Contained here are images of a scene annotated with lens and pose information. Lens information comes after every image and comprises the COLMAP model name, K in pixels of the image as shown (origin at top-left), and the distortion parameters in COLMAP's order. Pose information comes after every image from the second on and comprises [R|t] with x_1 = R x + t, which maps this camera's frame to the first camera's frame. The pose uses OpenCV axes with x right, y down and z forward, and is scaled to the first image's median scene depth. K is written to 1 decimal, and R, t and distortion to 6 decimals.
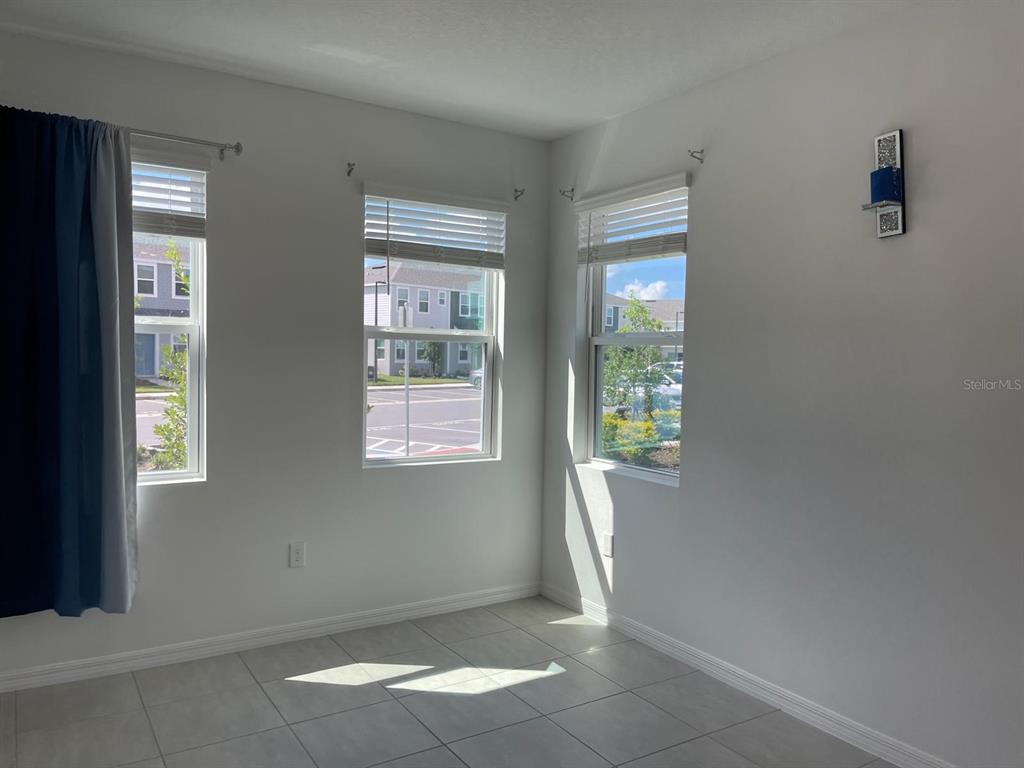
lens RADIAL K [[783.4, 0, 525.0], [0, 783.4, 387.9], [0, 0, 1]] dist [0.100420, -0.142469]
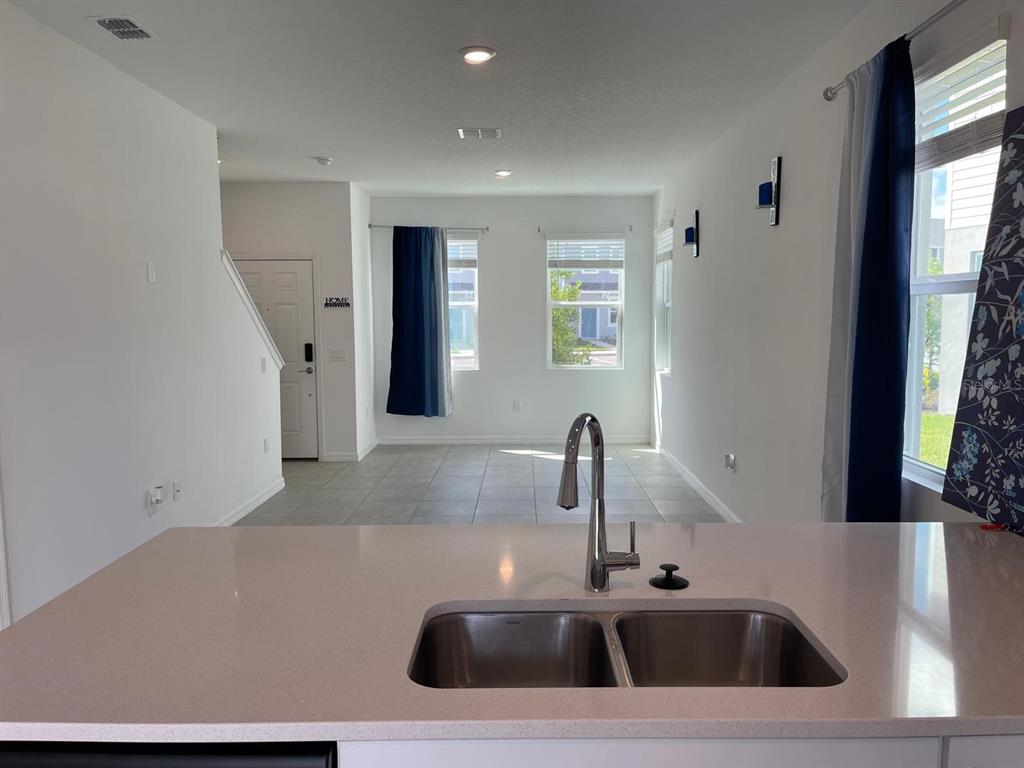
lens RADIAL K [[783.4, 0, 525.0], [0, 783.4, 387.9], [0, 0, 1]] dist [0.100420, -0.142469]
pose [[0.845104, 0.026368, -0.533951, 0.979029], [-0.002035, 0.998934, 0.046111, 0.062879], [0.534597, -0.037882, 0.844257, -0.920588]]
